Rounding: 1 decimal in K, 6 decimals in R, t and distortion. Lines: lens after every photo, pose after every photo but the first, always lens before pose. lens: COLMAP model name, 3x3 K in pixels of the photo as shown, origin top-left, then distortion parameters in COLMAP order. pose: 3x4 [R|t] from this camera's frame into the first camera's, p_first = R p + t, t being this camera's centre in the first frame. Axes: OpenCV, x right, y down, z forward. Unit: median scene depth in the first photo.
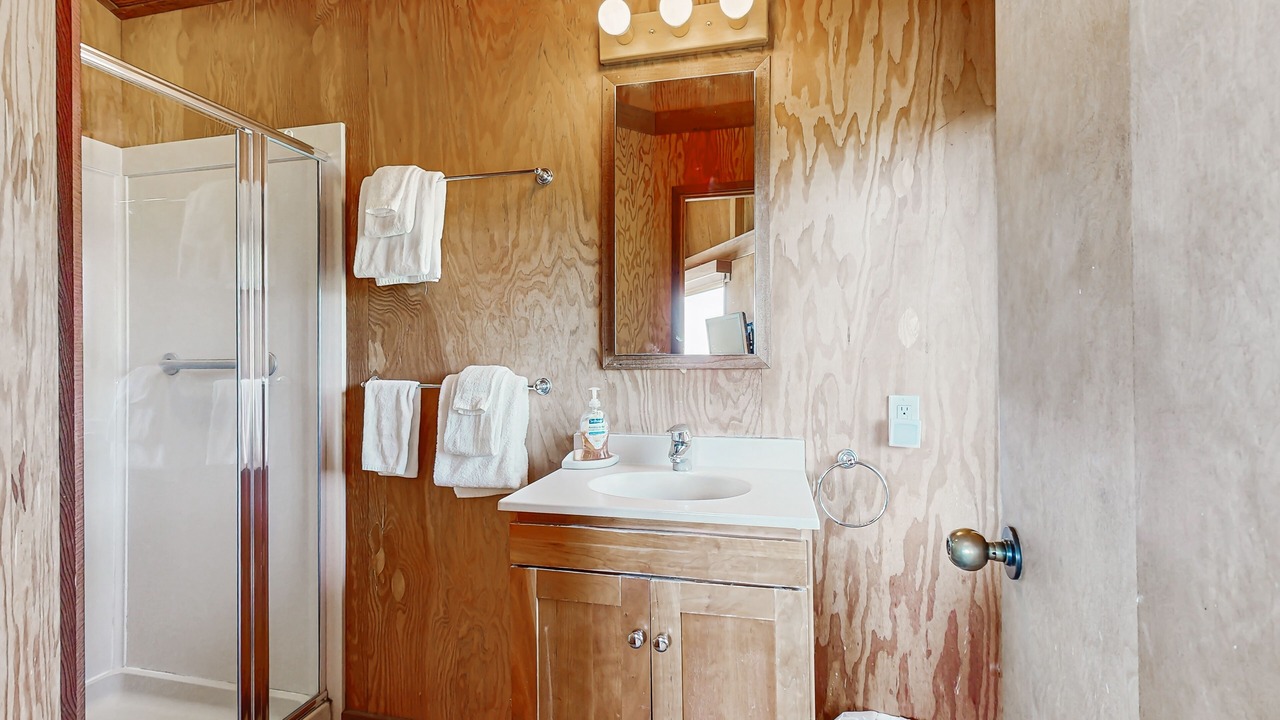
lens RADIAL K [[555.2, 0, 642.0], [0, 555.2, 361.0], [0, 0, 1]] dist [-0.000748, -0.000098]
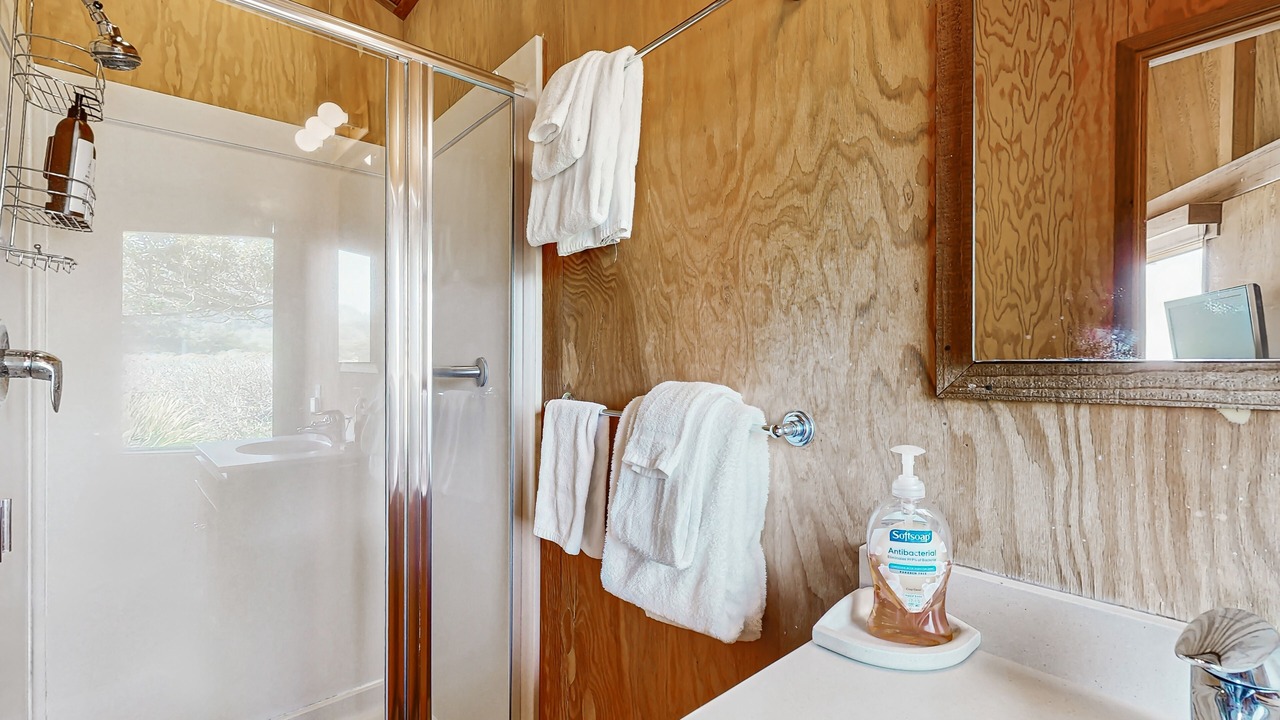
lens RADIAL K [[555.2, 0, 646.9], [0, 555.2, 367.5], [0, 0, 1]] dist [-0.000748, -0.000098]
pose [[0.817574, 0.006484, -0.575787, -0.011399], [-0.003191, 0.999972, 0.006730, -0.008429], [0.575815, -0.003665, 0.817572, 0.535954]]
